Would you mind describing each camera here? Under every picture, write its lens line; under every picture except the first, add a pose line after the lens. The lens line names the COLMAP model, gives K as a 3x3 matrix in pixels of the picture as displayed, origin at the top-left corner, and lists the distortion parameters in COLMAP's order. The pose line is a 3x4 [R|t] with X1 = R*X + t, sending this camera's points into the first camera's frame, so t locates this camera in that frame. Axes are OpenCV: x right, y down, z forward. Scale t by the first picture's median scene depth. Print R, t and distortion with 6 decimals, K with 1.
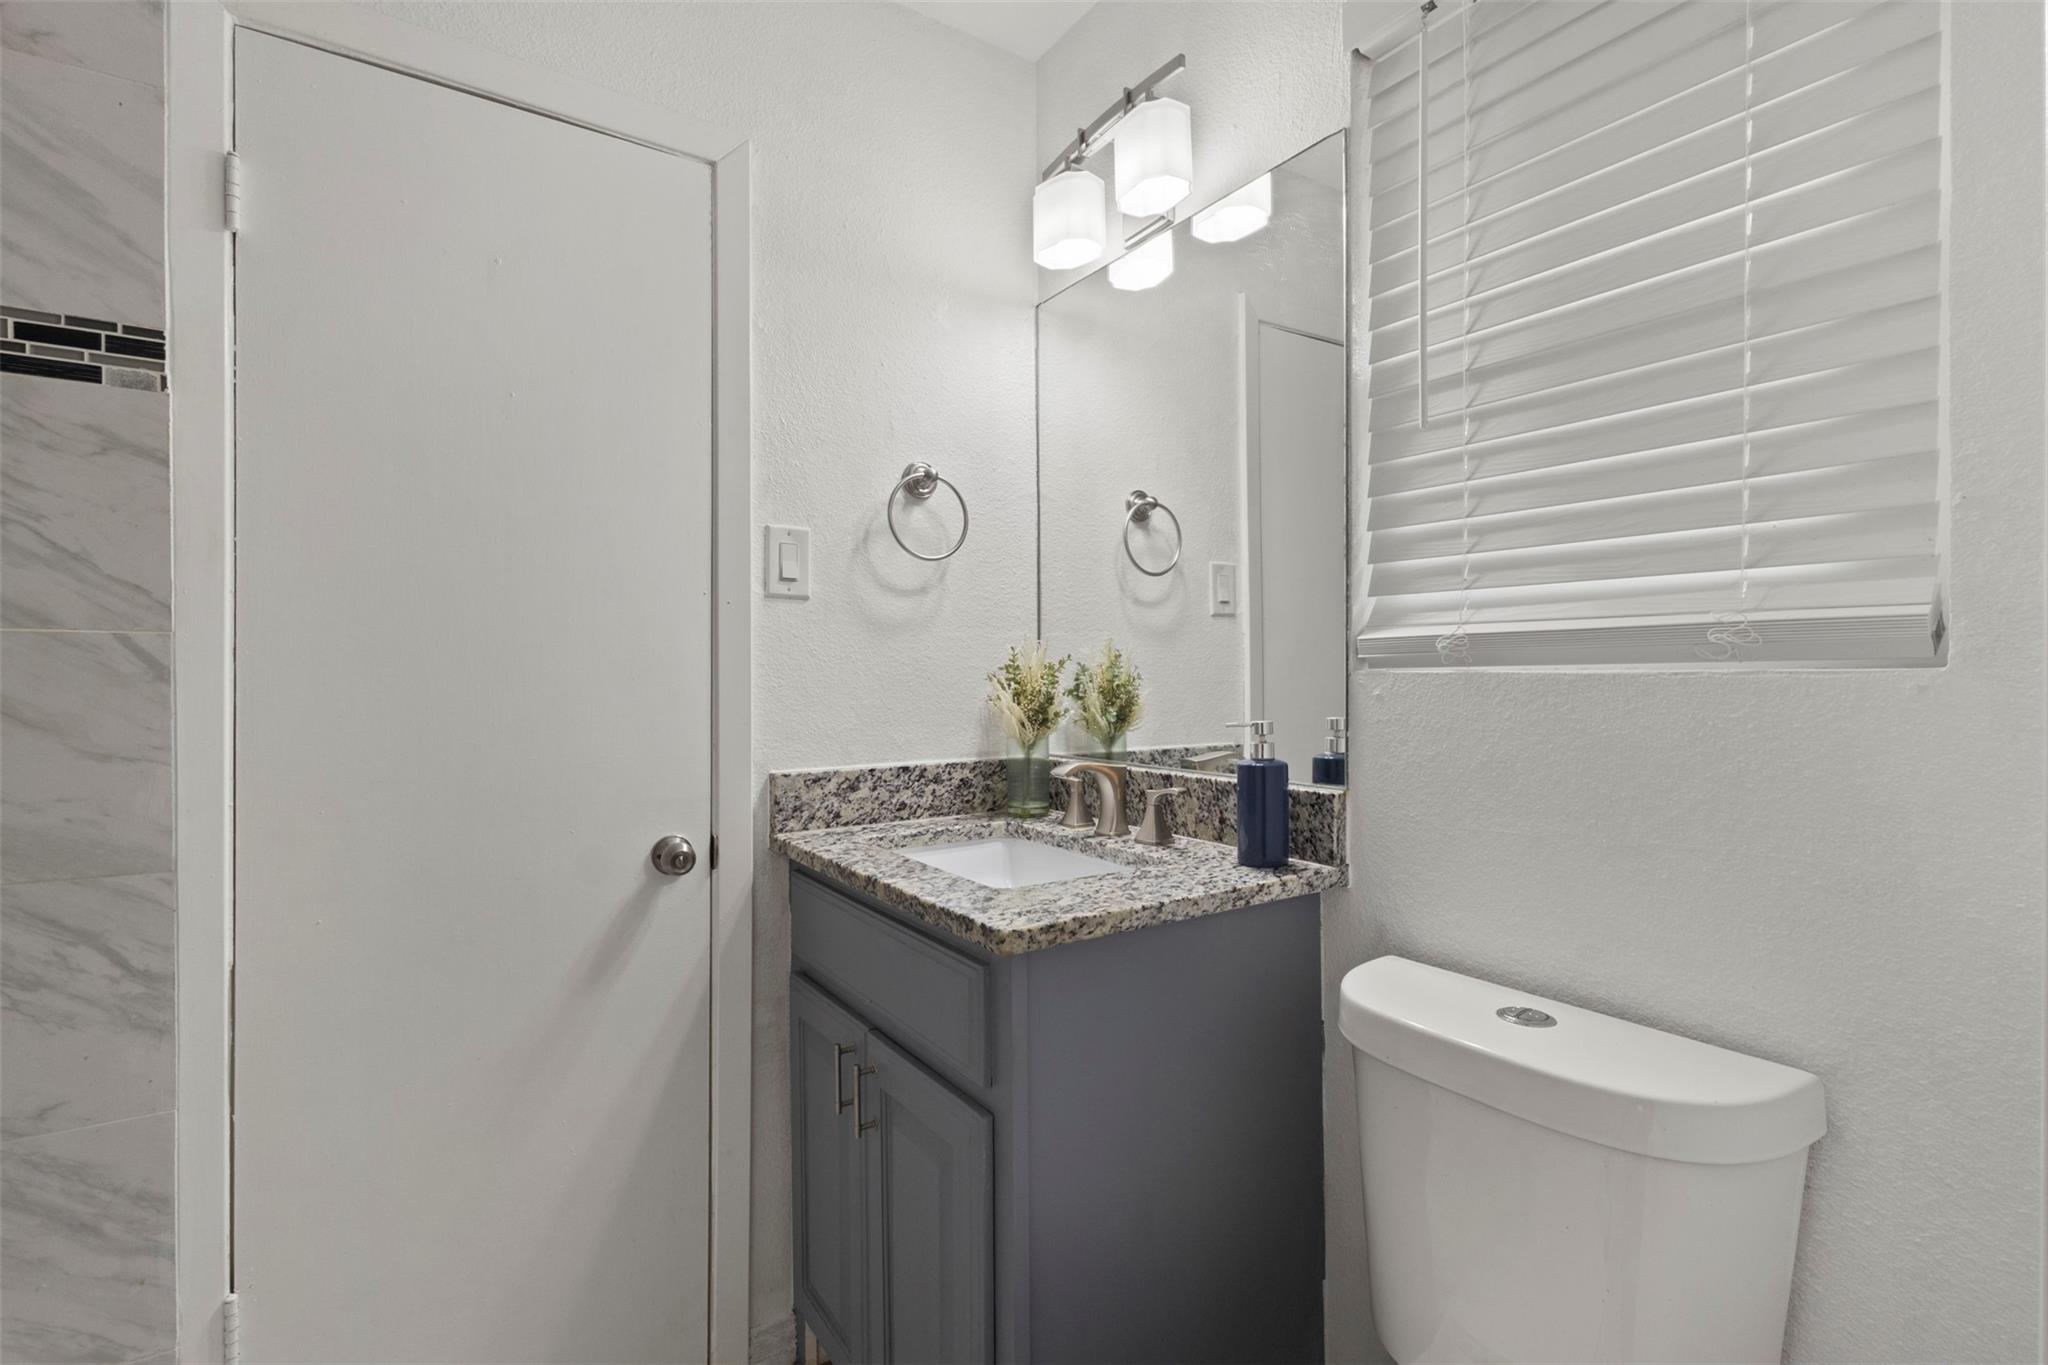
lens RADIAL K [[943.1, 0, 1019.1], [0, 943.1, 684.2], [0, 0, 1]] dist [0.002204, -0.000028]
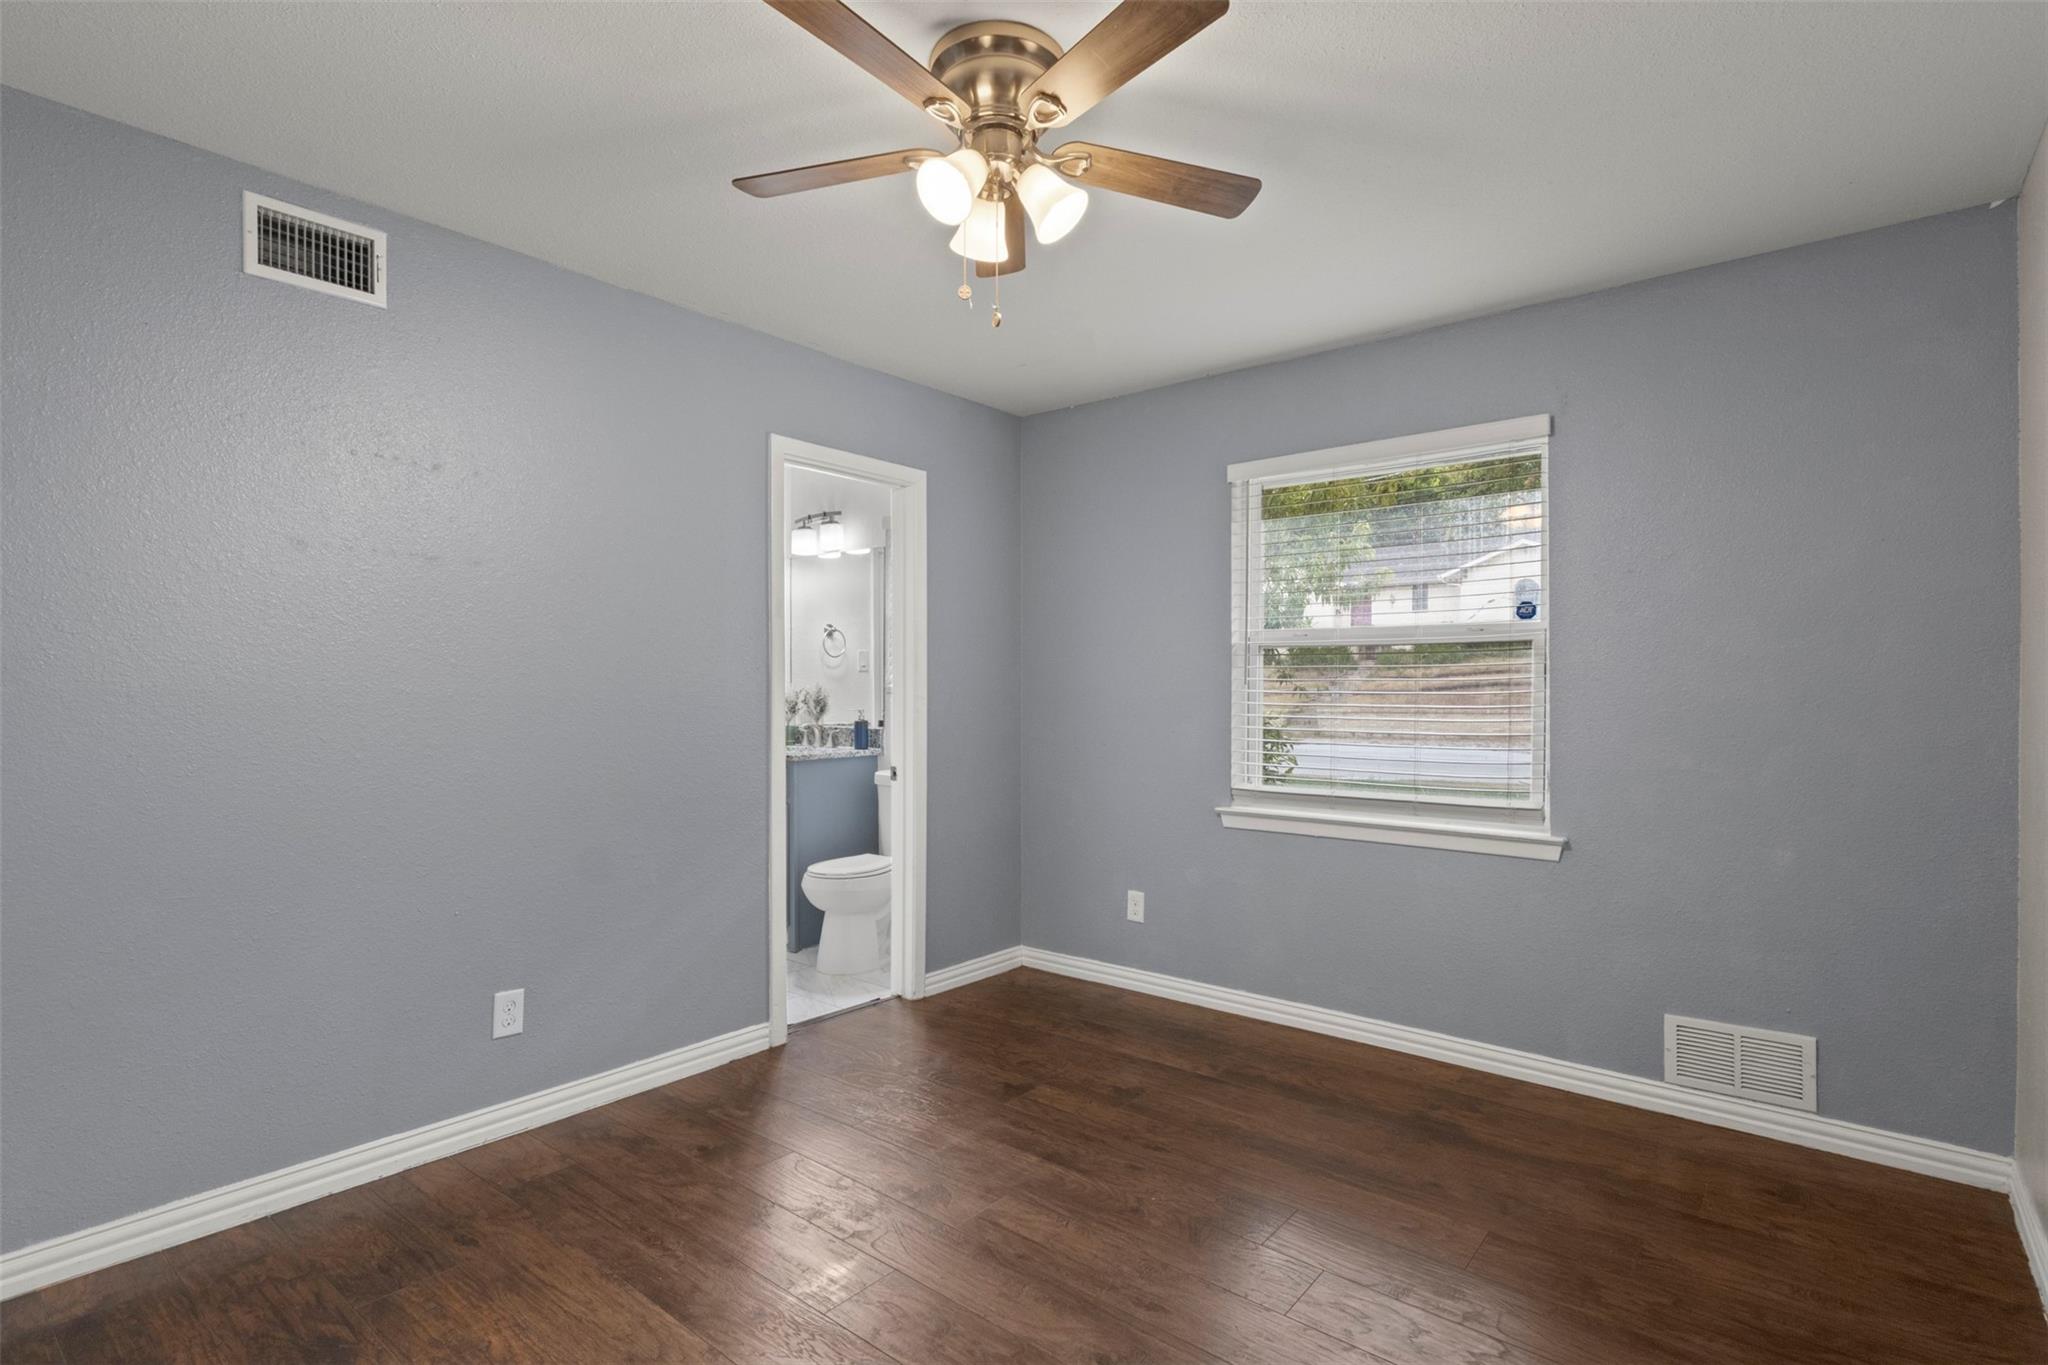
lens RADIAL K [[1003.1, 0, 1026.8], [0, 1003.1, 692.7], [0, 0, 1]] dist [-0.001069, -0.000906]
pose [[0.954825, 0.004078, 0.297139, -0.292953], [-0.001828, 0.999968, -0.007847, 0.006865], [-0.297162, 0.006949, 0.954802, -3.040073]]
